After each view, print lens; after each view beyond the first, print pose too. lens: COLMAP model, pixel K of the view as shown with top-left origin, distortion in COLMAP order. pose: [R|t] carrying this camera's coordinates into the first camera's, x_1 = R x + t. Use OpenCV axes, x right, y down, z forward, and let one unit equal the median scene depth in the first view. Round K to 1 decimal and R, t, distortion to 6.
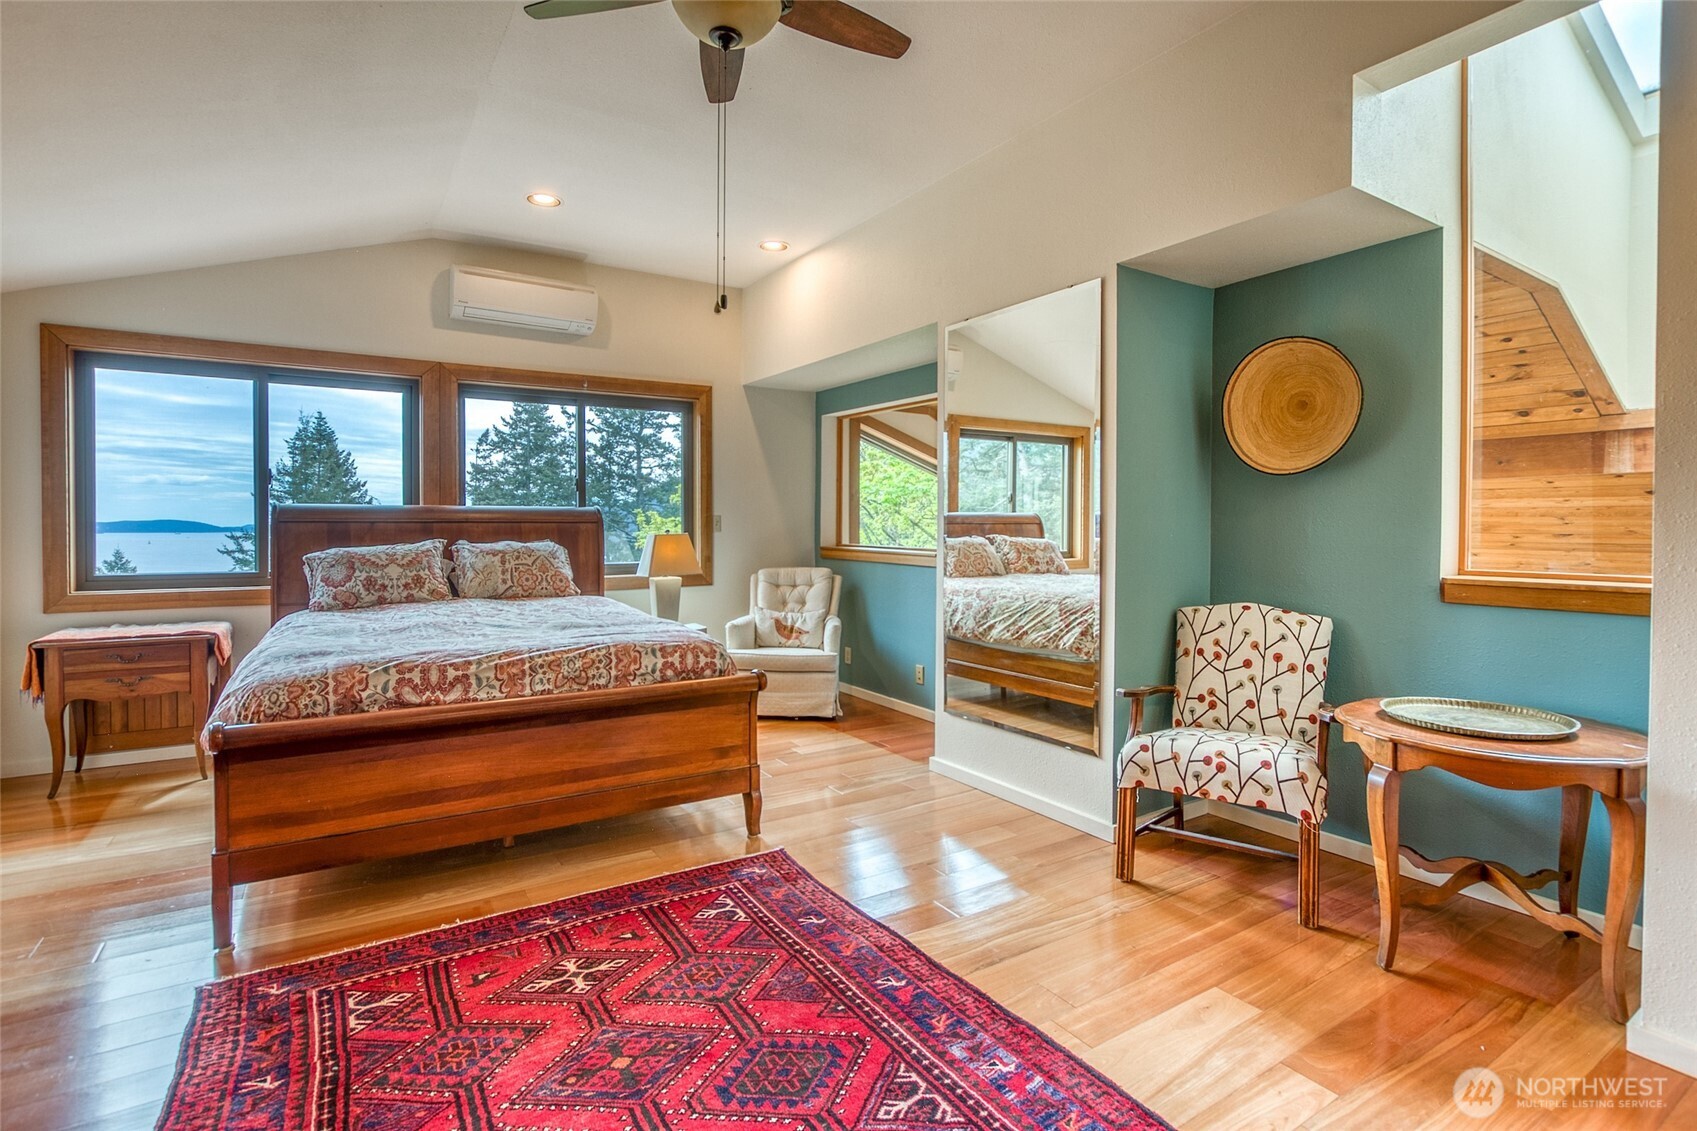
lens RADIAL K [[812.1, 0, 829.1], [0, 812.1, 540.7], [0, 0, 1]] dist [-0.011579, 0.000053]
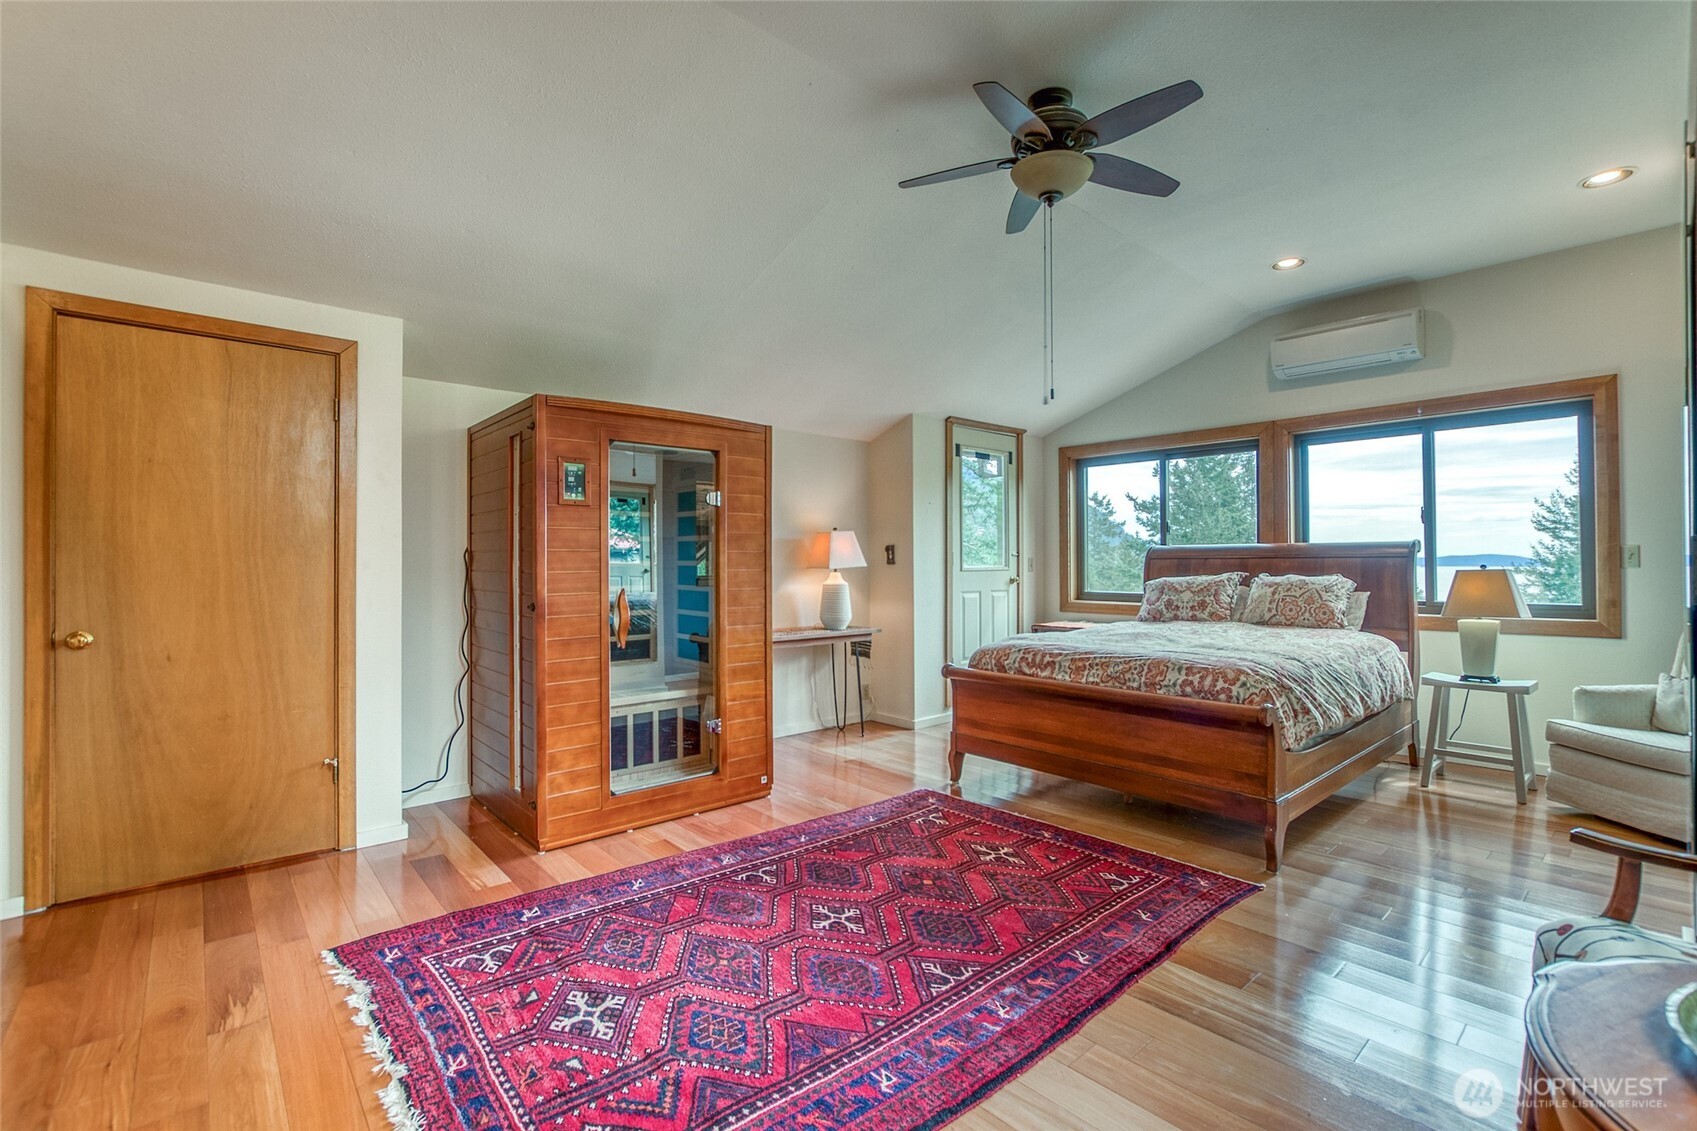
lens RADIAL K [[752.7, 0, 847.8], [0, 752.7, 559.7], [0, 0, 1]] dist [-0.003853, -0.000124]
pose [[0.167543, -0.005859, -0.985847, 0.869177], [-0.012818, 0.999885, -0.008121, -0.006470], [0.985781, 0.013997, 0.167449, 0.389562]]
